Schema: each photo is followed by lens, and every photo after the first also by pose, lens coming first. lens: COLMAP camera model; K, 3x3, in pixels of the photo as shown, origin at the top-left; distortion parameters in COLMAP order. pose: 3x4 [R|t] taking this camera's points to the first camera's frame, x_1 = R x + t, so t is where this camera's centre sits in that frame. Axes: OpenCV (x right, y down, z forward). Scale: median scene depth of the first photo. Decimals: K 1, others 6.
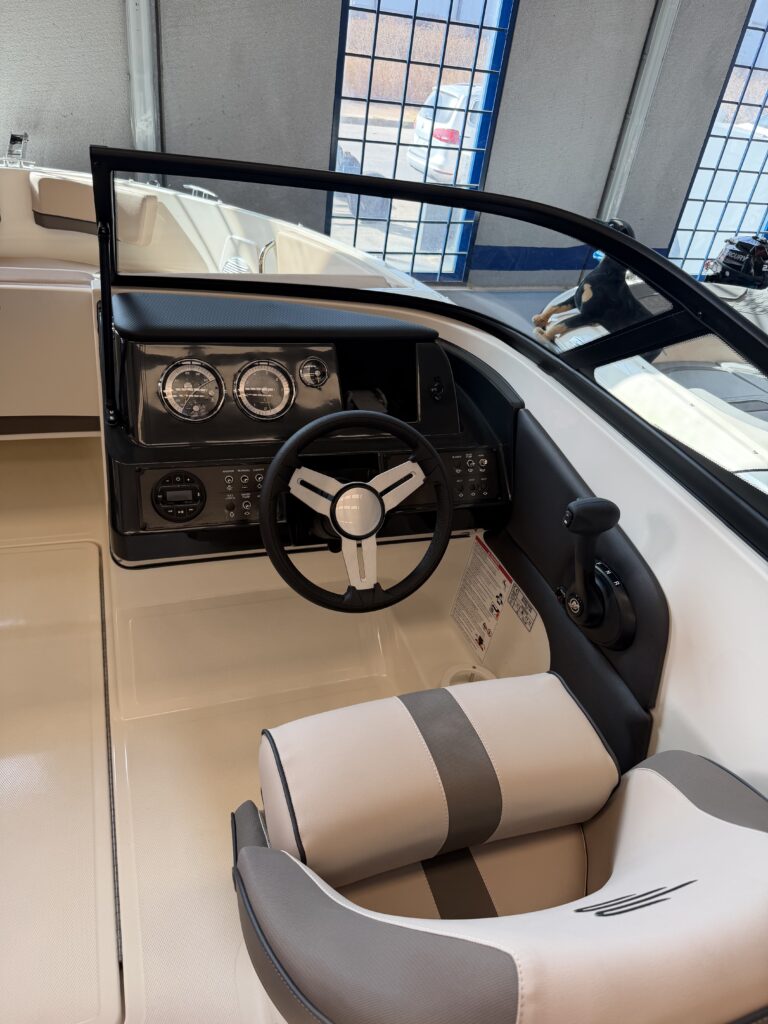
lens RADIAL K [[720.9, 0, 384.0], [0, 720.9, 512.0], [0, 0, 1]] dist [0.016150, -0.026017]
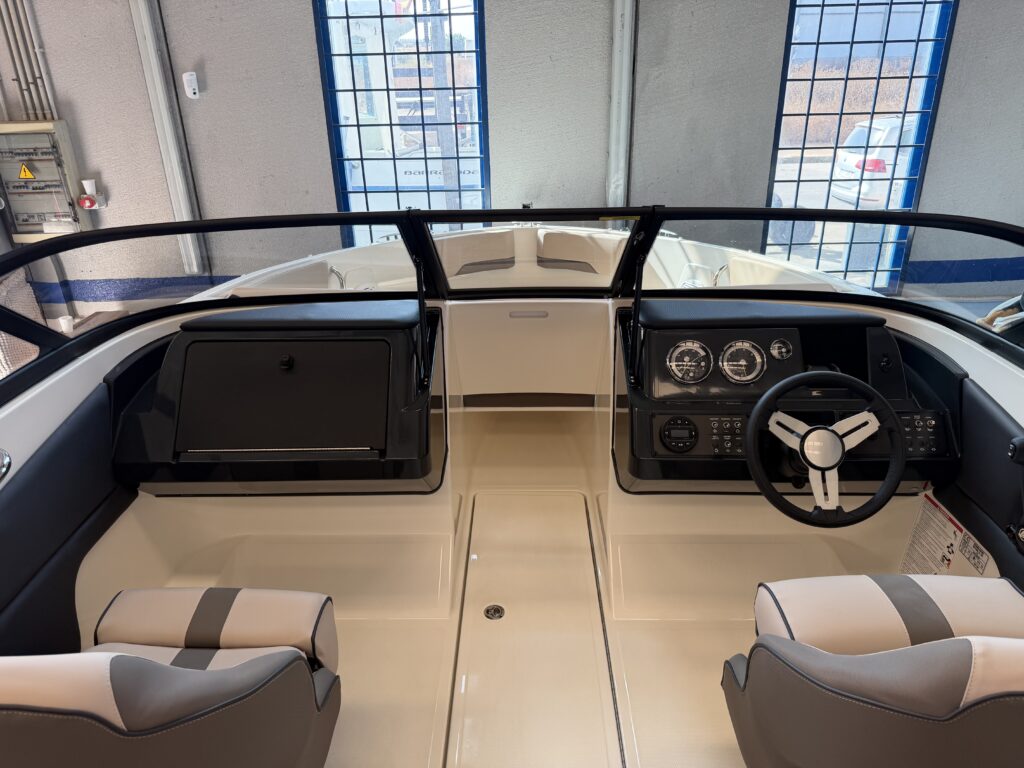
lens RADIAL K [[720.9, 0, 512.0], [0, 720.9, 384.0], [0, 0, 1]] dist [0.016150, -0.026017]
pose [[0.929961, 0.002962, -0.367646, -0.064001], [-0.080511, 0.977337, -0.195780, 0.151861], [0.358734, 0.211667, 0.909124, -0.331113]]
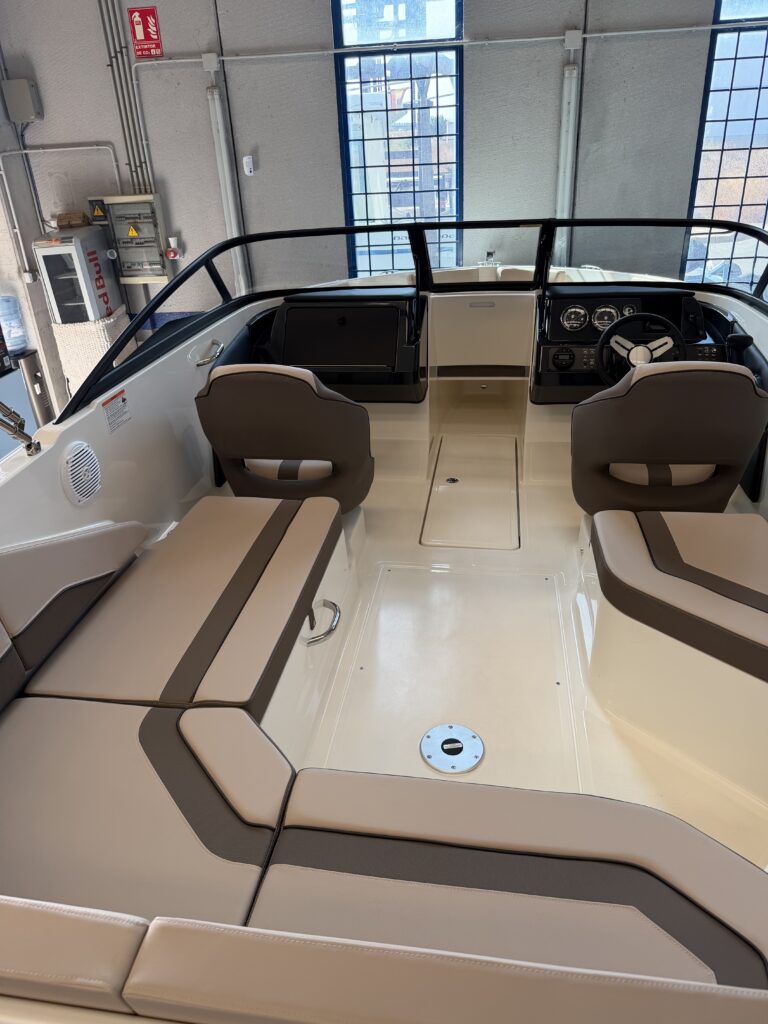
lens RADIAL K [[733.9, 0, 381.5], [0, 733.9, 520.9], [0, 0, 1]] dist [-0.001991, 0.000973]
pose [[0.871057, 0.059388, -0.487578, 0.344887], [-0.139762, 0.981598, -0.130124, 0.770957], [0.470878, 0.181491, 0.863328, -1.089515]]
